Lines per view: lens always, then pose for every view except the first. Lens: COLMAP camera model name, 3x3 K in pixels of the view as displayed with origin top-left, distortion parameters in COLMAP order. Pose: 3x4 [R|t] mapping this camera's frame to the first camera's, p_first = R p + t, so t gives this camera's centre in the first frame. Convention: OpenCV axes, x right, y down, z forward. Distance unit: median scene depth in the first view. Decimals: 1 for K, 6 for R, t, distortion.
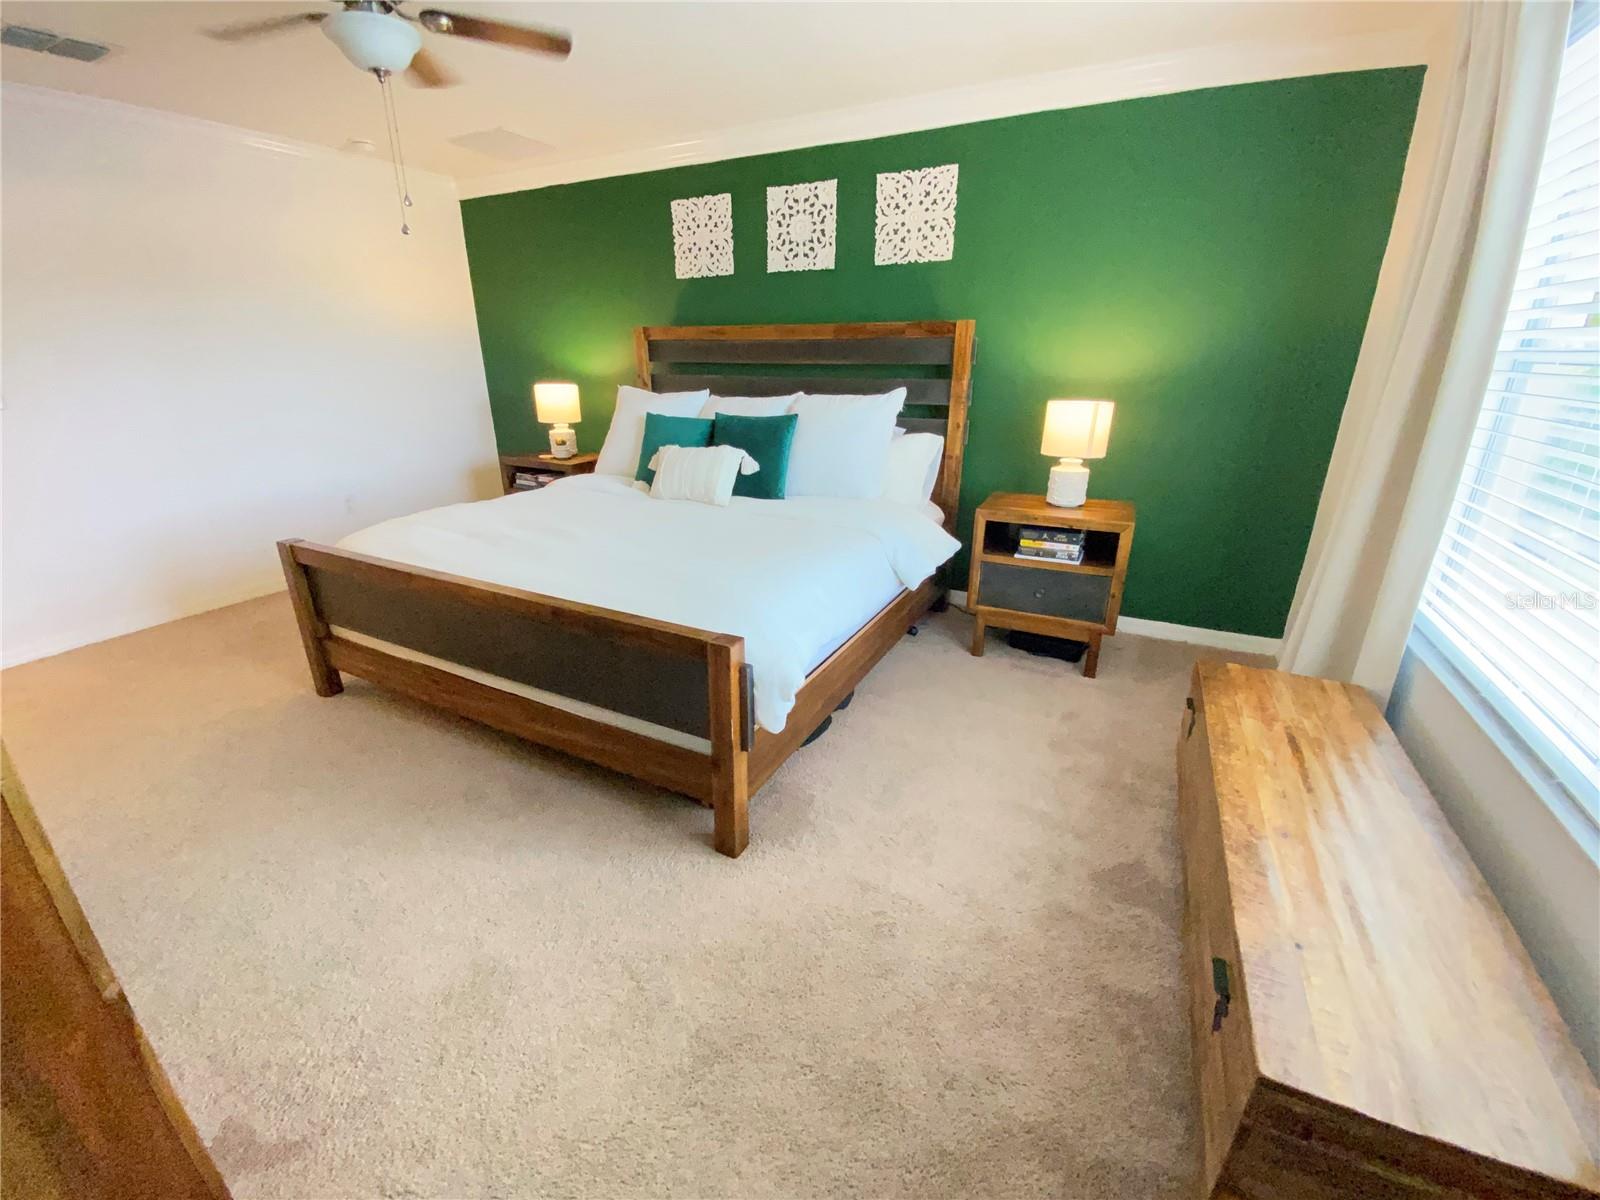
lens RADIAL K [[649.0, 0, 800.6], [0, 649.0, 596.5], [0, 0, 1]] dist [0.035454, -0.030524]
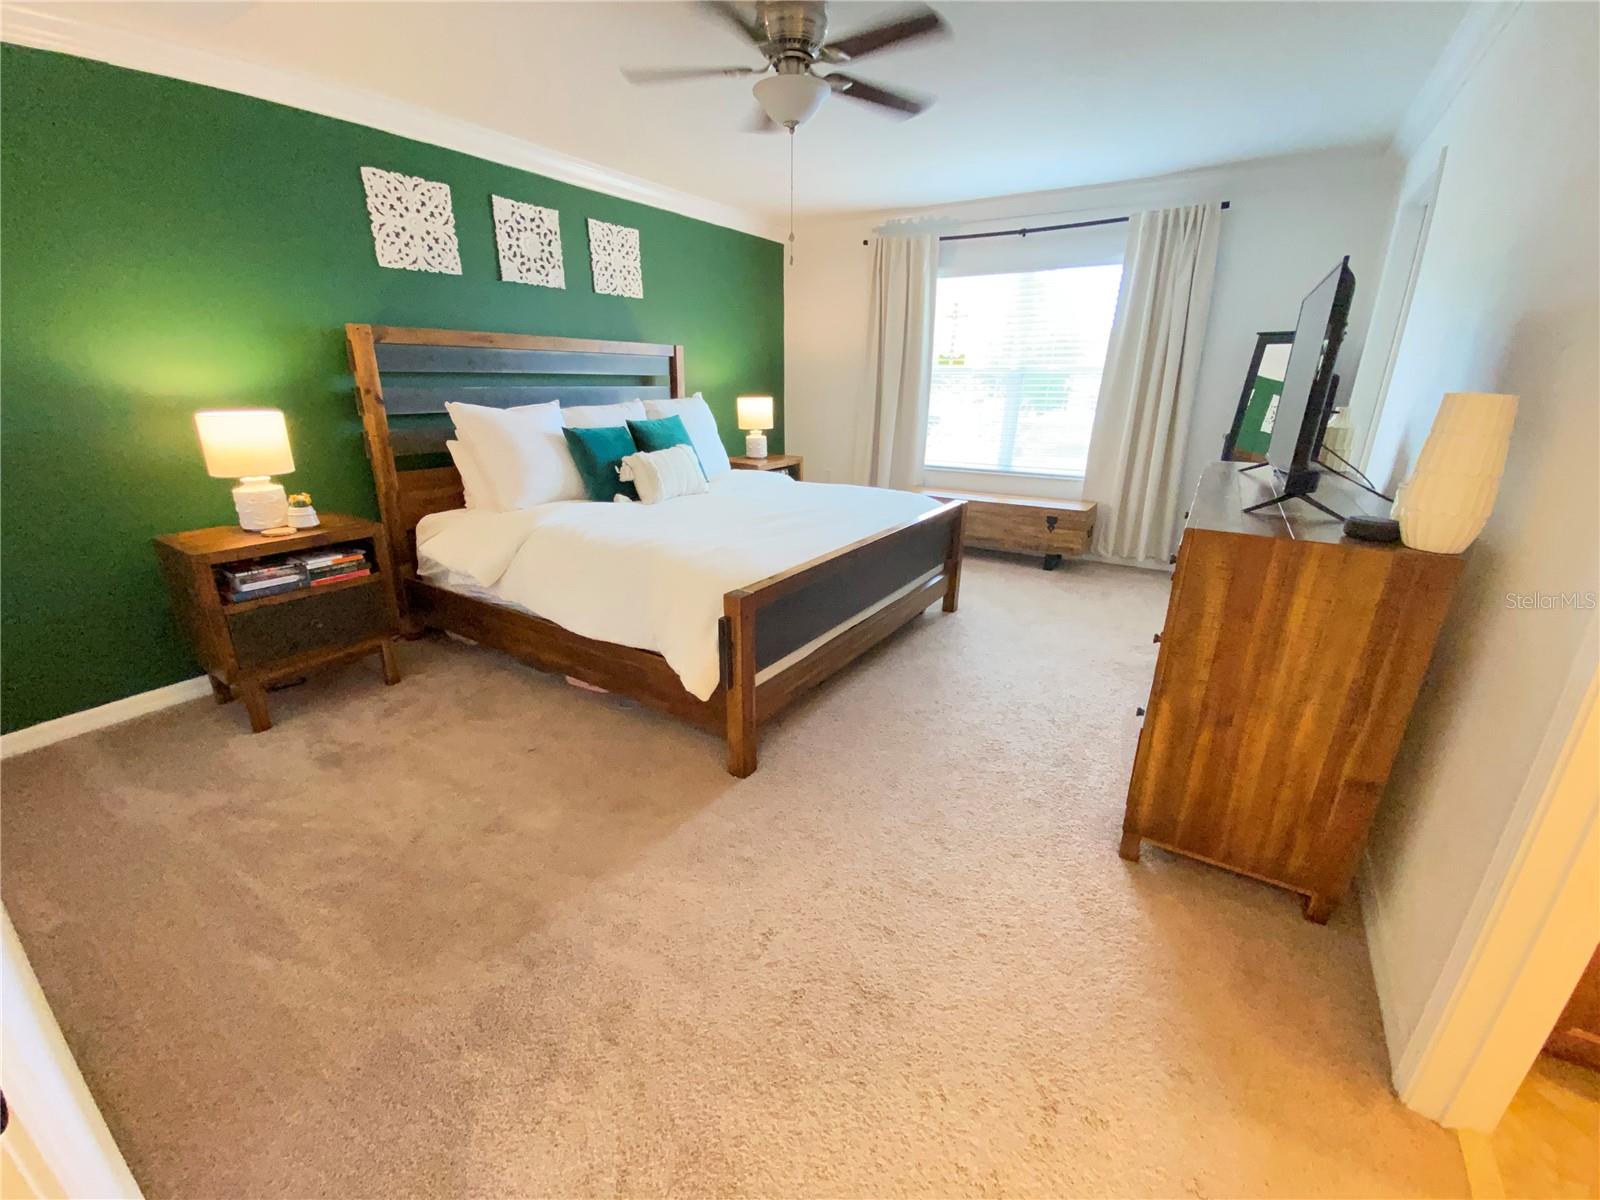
lens RADIAL K [[649.0, 0, 800.6], [0, 649.0, 596.5], [0, 0, 1]] dist [0.035454, -0.030524]
pose [[0.123983, -0.320217, 0.939196, -1.099890], [0.330968, 0.905643, 0.265086, -0.191265], [-0.935461, 0.277978, 0.218266, 0.526327]]
